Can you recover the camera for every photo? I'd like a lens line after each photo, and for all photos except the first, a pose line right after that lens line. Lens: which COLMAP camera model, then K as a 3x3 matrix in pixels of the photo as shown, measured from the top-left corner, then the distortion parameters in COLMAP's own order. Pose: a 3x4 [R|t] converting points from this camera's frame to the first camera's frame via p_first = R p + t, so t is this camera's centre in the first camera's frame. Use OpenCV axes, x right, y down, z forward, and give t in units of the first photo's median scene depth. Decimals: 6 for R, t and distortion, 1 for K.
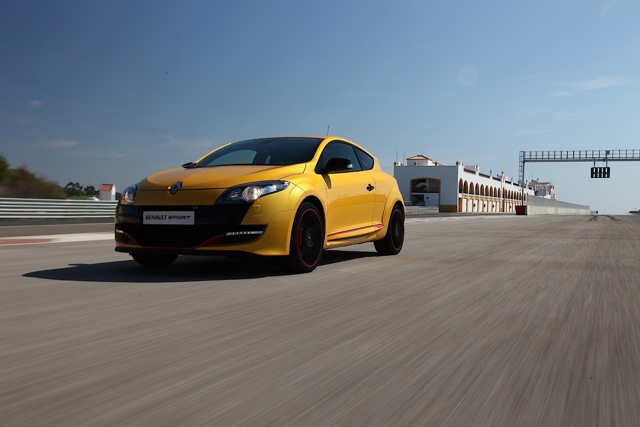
lens RADIAL K [[634.1, 0, 320.9], [0, 634.1, 213.0], [0, 0, 1]] dist [-0.002662, 0.000000]
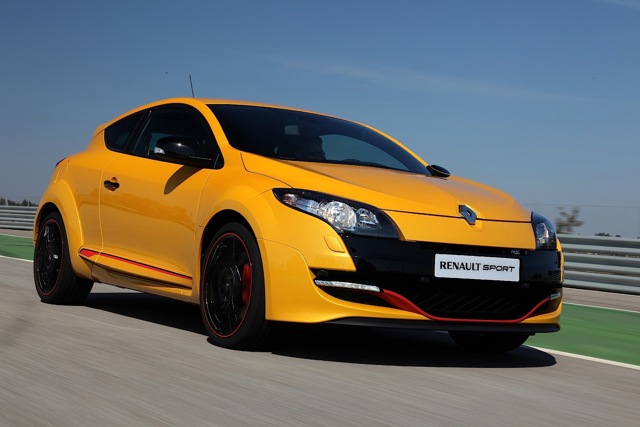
lens RADIAL K [[1228.2, 0, 320.5], [0, 1228.2, 216.1], [0, 0, 1]] dist [0.247540, 0.000000]
pose [[0.557956, 0.054524, 0.828077, -1.250512], [-0.062269, 0.997777, -0.023741, -0.003709], [-0.827531, -0.038317, 0.560111, 0.485915]]
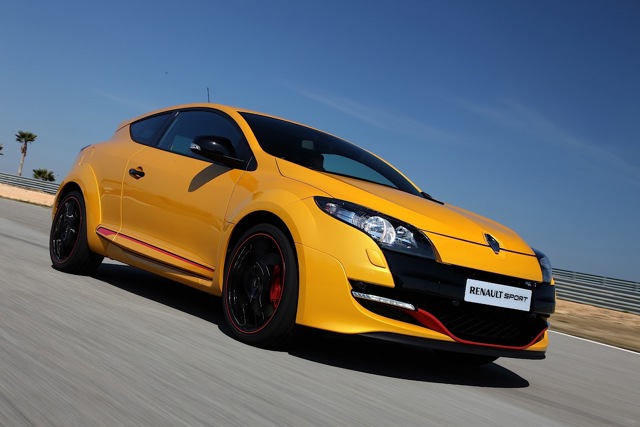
lens RADIAL K [[839.0, 0, 317.3], [0, 839.0, 210.6], [0, 0, 1]] dist [0.046961, 0.000000]
pose [[0.452424, 0.125005, 0.882998, -1.038582], [-0.179922, 0.982562, -0.046912, -0.003089], [-0.873465, -0.137647, 0.467026, 0.781408]]
